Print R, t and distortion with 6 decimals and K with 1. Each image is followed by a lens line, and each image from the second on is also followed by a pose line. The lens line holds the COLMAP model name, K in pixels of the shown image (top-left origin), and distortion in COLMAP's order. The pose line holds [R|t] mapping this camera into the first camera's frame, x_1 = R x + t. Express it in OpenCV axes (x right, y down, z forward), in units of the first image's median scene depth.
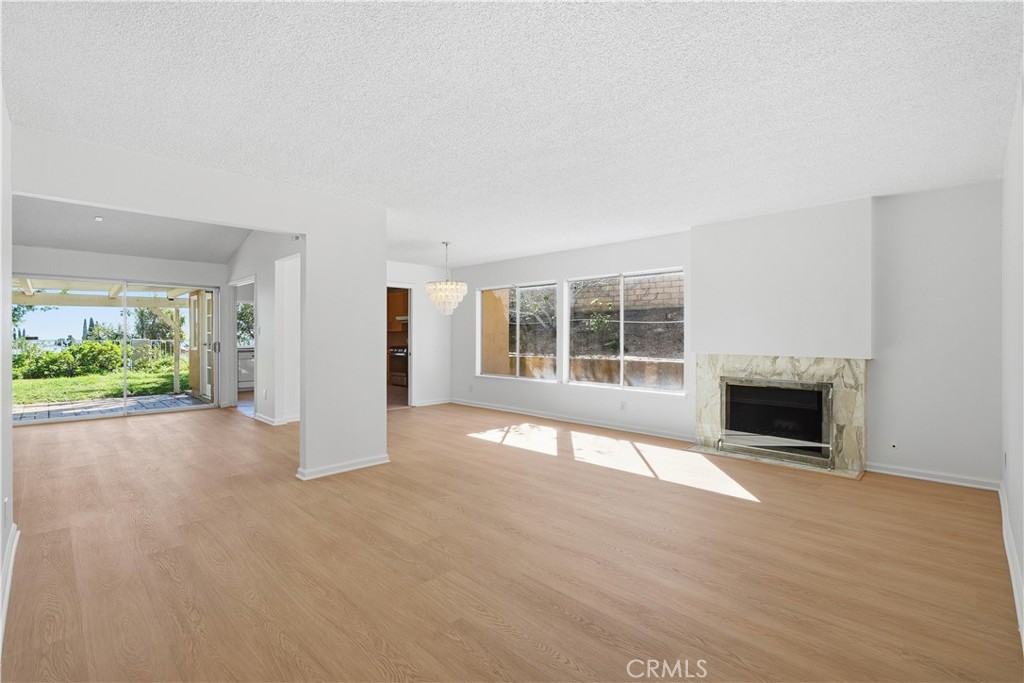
lens RADIAL K [[466.5, 0, 521.6], [0, 466.5, 338.6], [0, 0, 1]] dist [-0.007602, 0.003199]
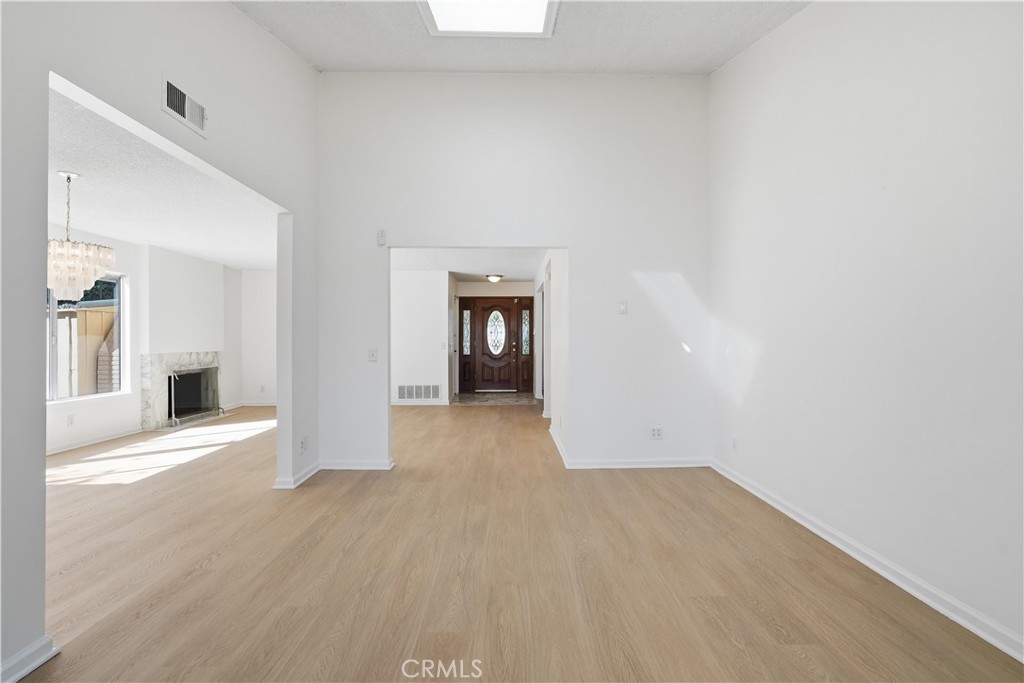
lens RADIAL K [[466.5, 0, 510.2], [0, 466.5, 336.3], [0, 0, 1]] dist [-0.007602, 0.003199]
pose [[-0.703986, 0.006062, 0.710188, -1.280351], [0.003618, 0.999981, -0.004948, -0.001927], [-0.710205, -0.000914, -0.703994, 1.384975]]
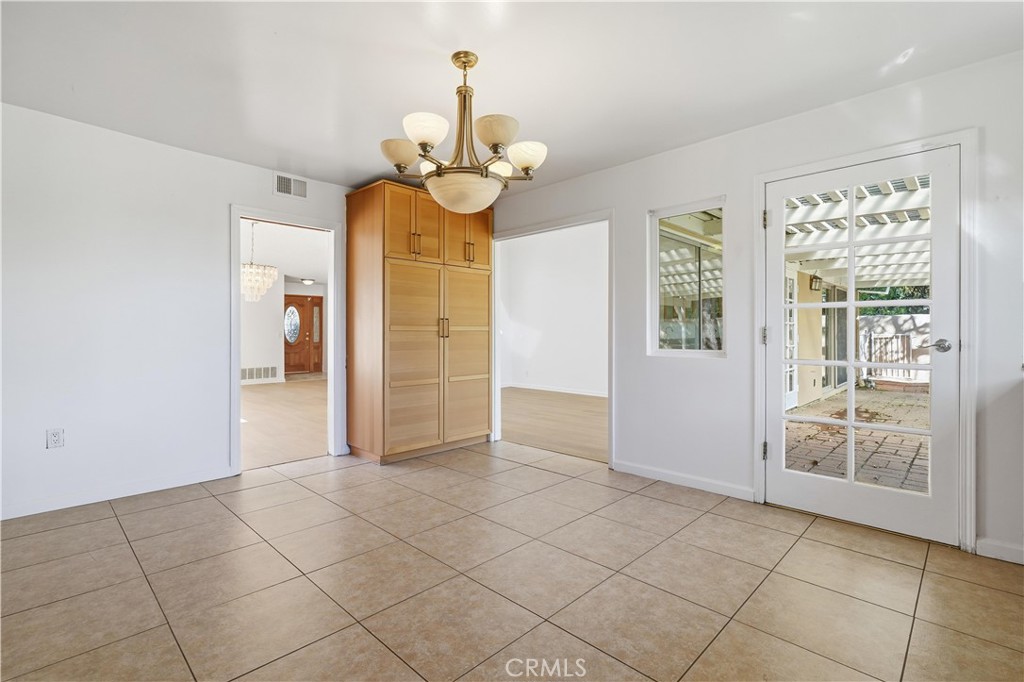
lens RADIAL K [[466.5, 0, 510.1], [0, 466.5, 332.3], [0, 0, 1]] dist [-0.007602, 0.003199]
pose [[-0.999978, 0.004180, 0.005197, -0.910767], [0.004188, 0.999990, 0.001544, 0.015791], [-0.005191, 0.001566, -0.999985, 2.599012]]
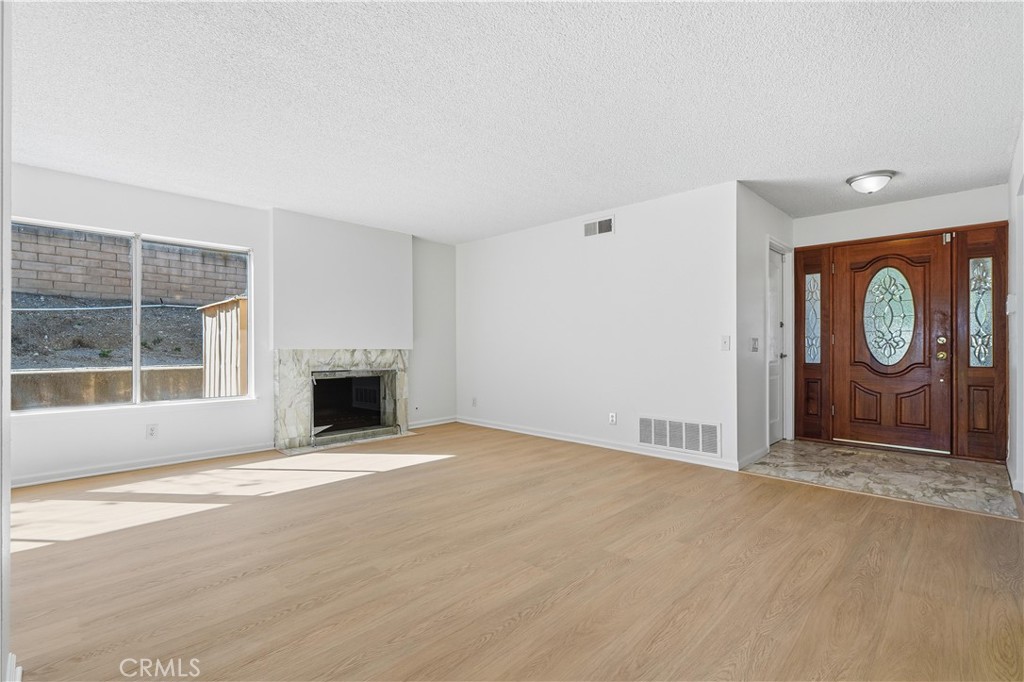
lens RADIAL K [[466.5, 0, 515.3], [0, 466.5, 344.2], [0, 0, 1]] dist [-0.007602, 0.003199]
pose [[-0.004375, 0.001557, 0.999989, -0.620749], [0.002937, 0.999994, -0.001544, 0.029329], [-0.999986, 0.002931, -0.004380, 0.640708]]
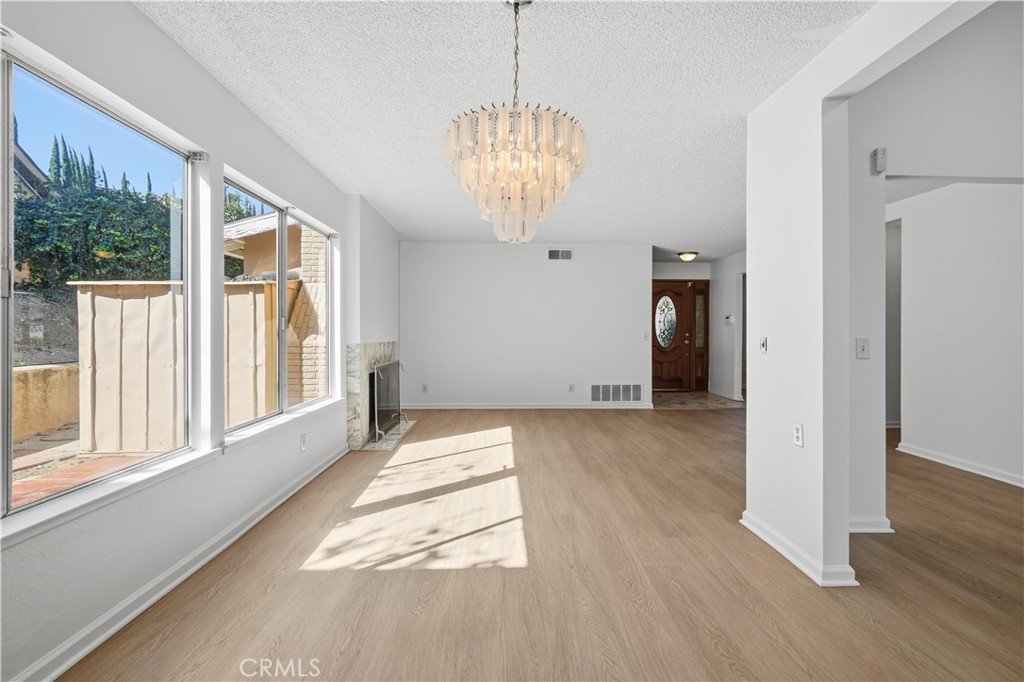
lens RADIAL K [[466.5, 0, 519.0], [0, 466.5, 323.7], [0, 0, 1]] dist [-0.007602, 0.003199]
pose [[-0.721952, 0.005594, 0.691920, -0.503019], [-0.005008, 0.999899, -0.013310, 0.006674], [-0.691925, -0.013075, -0.721851, 1.660920]]
